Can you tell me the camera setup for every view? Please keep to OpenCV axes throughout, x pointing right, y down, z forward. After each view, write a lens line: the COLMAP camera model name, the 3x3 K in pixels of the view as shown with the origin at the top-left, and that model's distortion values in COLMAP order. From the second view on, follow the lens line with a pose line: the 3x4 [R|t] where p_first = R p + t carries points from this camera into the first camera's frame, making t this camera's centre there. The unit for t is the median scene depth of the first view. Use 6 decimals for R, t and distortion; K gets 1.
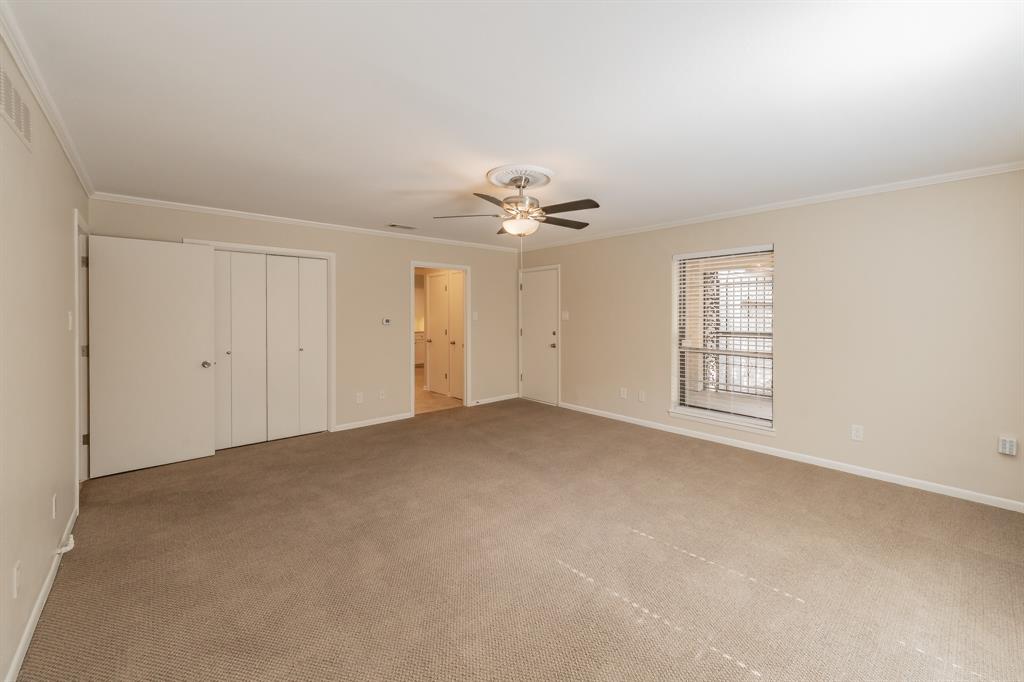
lens RADIAL K [[417.7, 0, 533.7], [0, 417.7, 315.8], [0, 0, 1]] dist [0.001608, 0.000115]
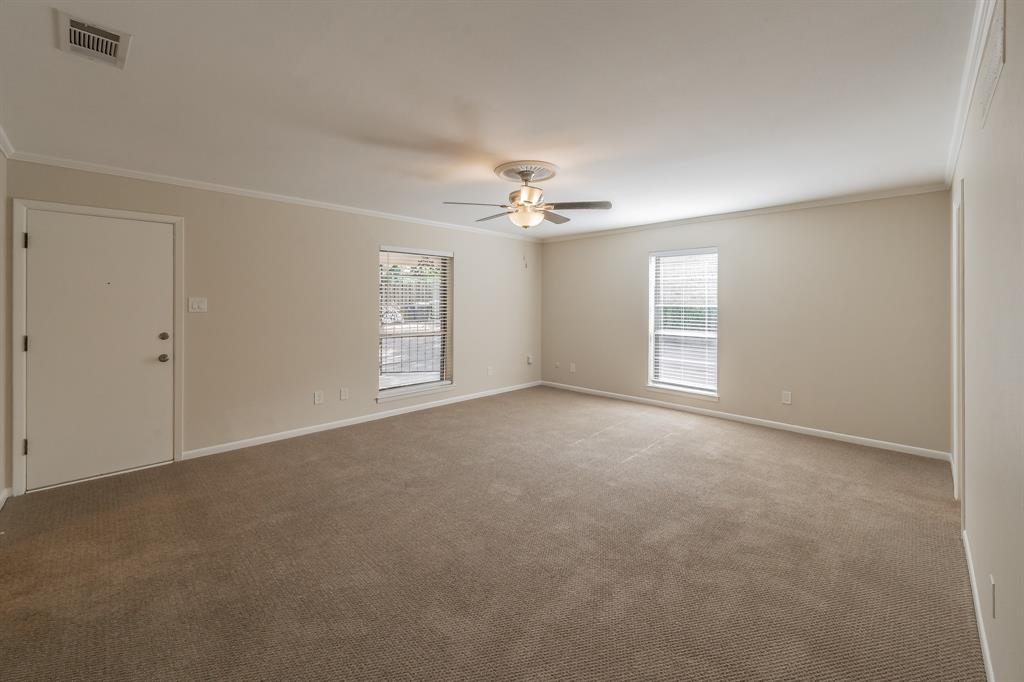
lens RADIAL K [[417.7, 0, 527.5], [0, 417.7, 302.7], [0, 0, 1]] dist [0.001608, 0.000115]
pose [[-0.068139, 0.004508, 0.997666, -0.653210], [0.007135, 0.999966, -0.004031, 0.003398], [-0.997650, 0.006844, -0.068169, 0.654849]]
